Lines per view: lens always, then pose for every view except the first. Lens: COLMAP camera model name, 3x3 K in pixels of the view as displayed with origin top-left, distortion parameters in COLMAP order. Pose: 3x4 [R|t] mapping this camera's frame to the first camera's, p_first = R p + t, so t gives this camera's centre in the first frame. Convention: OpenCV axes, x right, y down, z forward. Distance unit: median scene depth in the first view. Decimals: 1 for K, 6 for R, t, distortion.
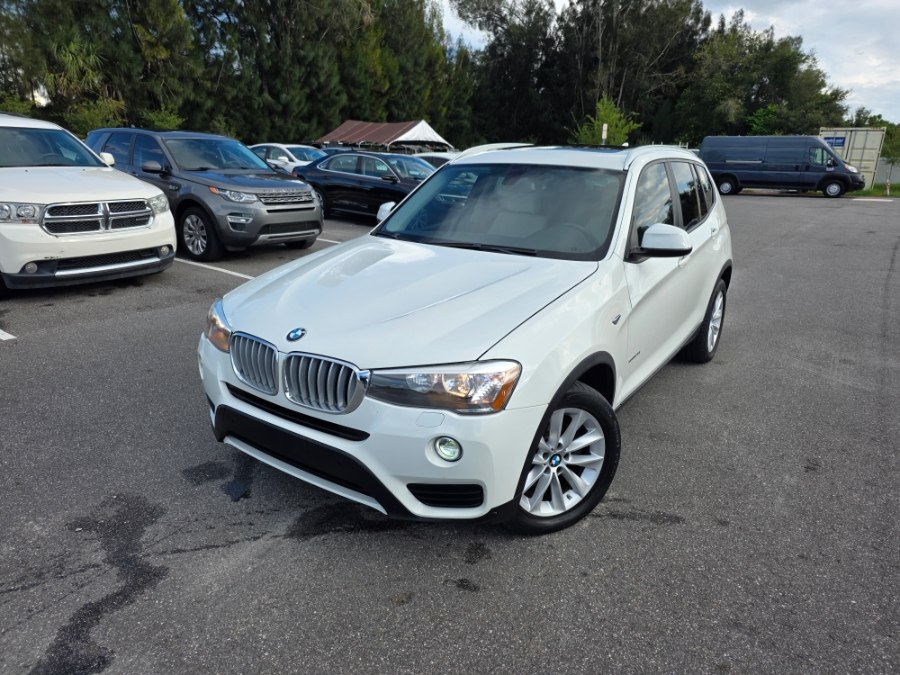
lens RADIAL K [[603.2, 0, 446.4], [0, 603.2, 324.5], [0, 0, 1]] dist [0.002106, 0.017338]
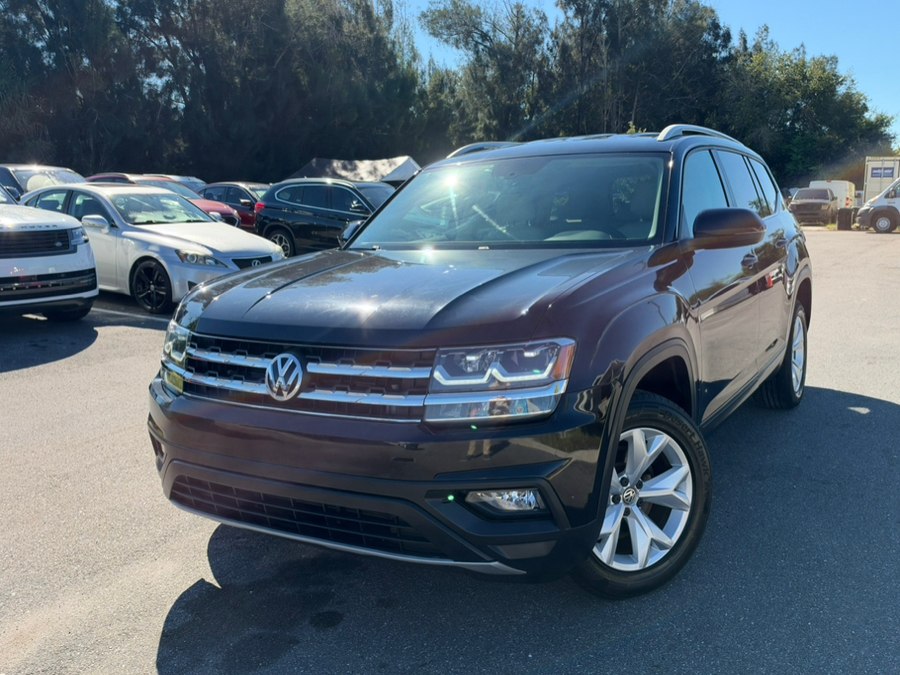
lens RADIAL K [[831.1, 0, 449.7], [0, 831.1, 336.4], [0, 0, 1]] dist [0.049575, -0.120874]
pose [[0.997087, -0.033305, 0.068614, -0.054527], [0.040837, 0.992928, -0.111474, 0.030206], [-0.064416, 0.113951, 0.991396, -0.090611]]
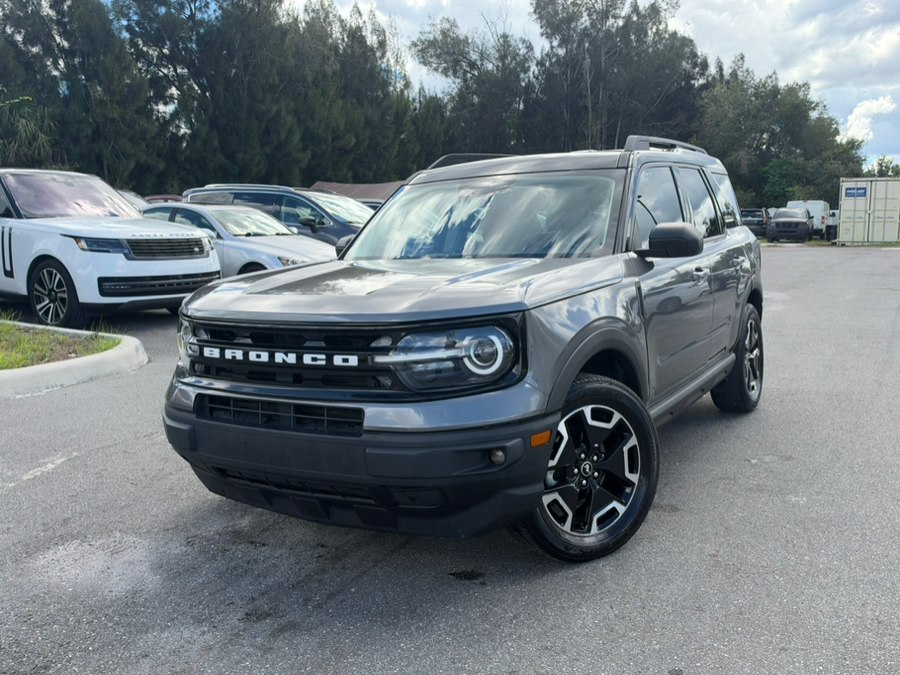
lens RADIAL K [[831.1, 0, 449.7], [0, 831.1, 336.4], [0, 0, 1]] dist [0.049575, -0.120874]
pose [[0.994651, -0.039892, 0.095284, -0.080875], [0.052809, 0.989143, -0.137143, 0.042844], [-0.088778, 0.141441, 0.985958, -0.127246]]
